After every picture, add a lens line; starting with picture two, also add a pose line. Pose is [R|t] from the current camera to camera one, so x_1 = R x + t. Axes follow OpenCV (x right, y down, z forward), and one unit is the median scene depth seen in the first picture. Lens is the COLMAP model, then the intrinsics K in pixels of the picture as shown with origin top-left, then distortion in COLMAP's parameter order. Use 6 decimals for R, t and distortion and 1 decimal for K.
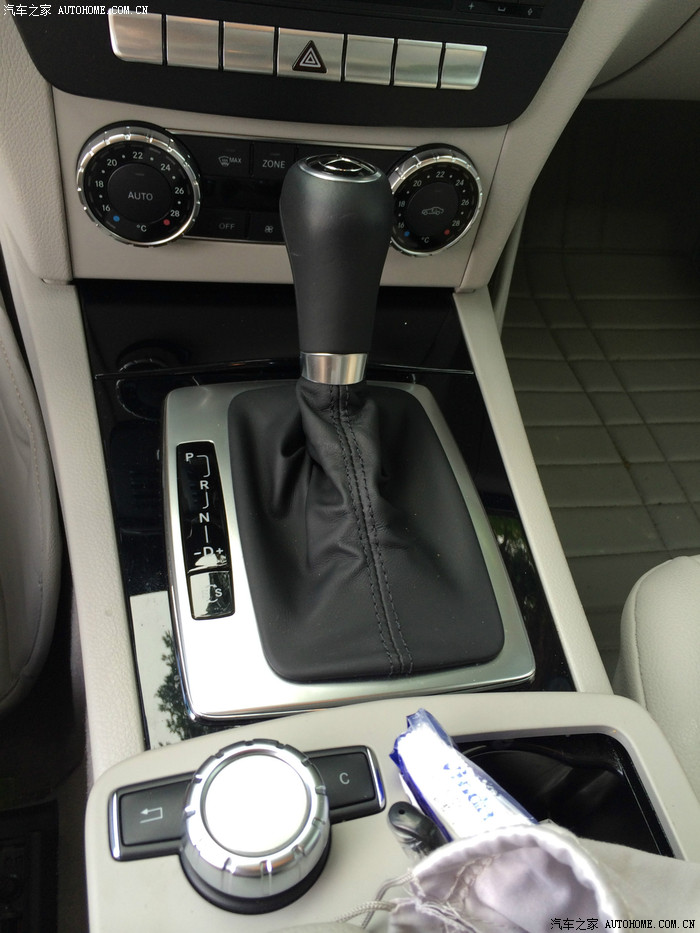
lens RADIAL K [[799.4, 0, 353.8], [0, 799.4, 465.1], [0, 0, 1]] dist [0.083170, -0.119613]
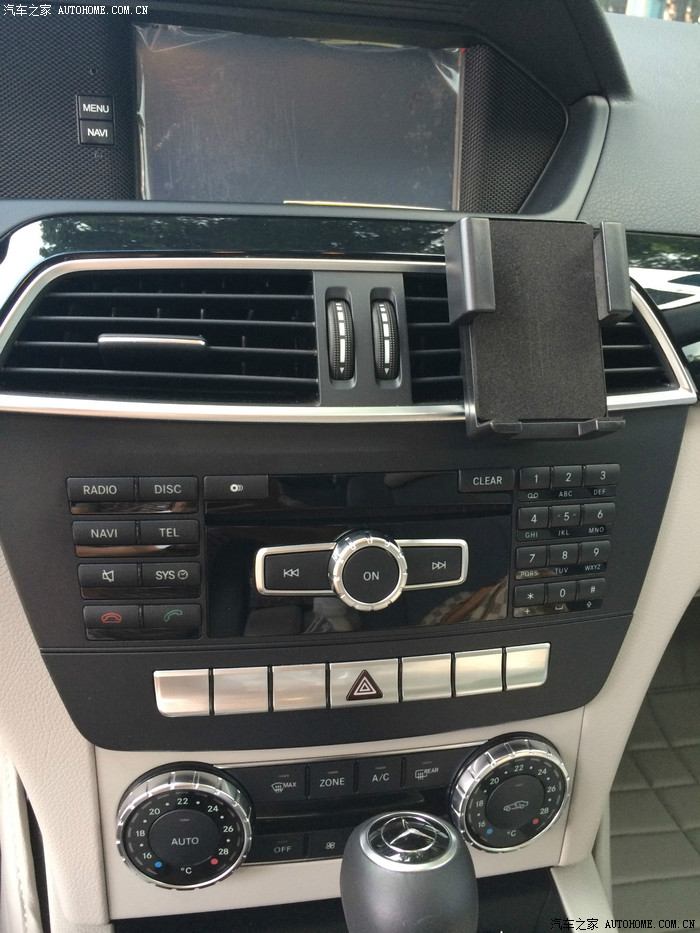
lens RADIAL K [[799.4, 0, 353.8], [0, 799.4, 465.1], [0, 0, 1]] dist [0.083170, -0.119613]
pose [[0.993097, -0.101168, -0.059366, 0.014428], [0.066680, 0.903274, -0.423851, -0.318637], [0.096504, 0.416967, 0.903784, 0.042996]]
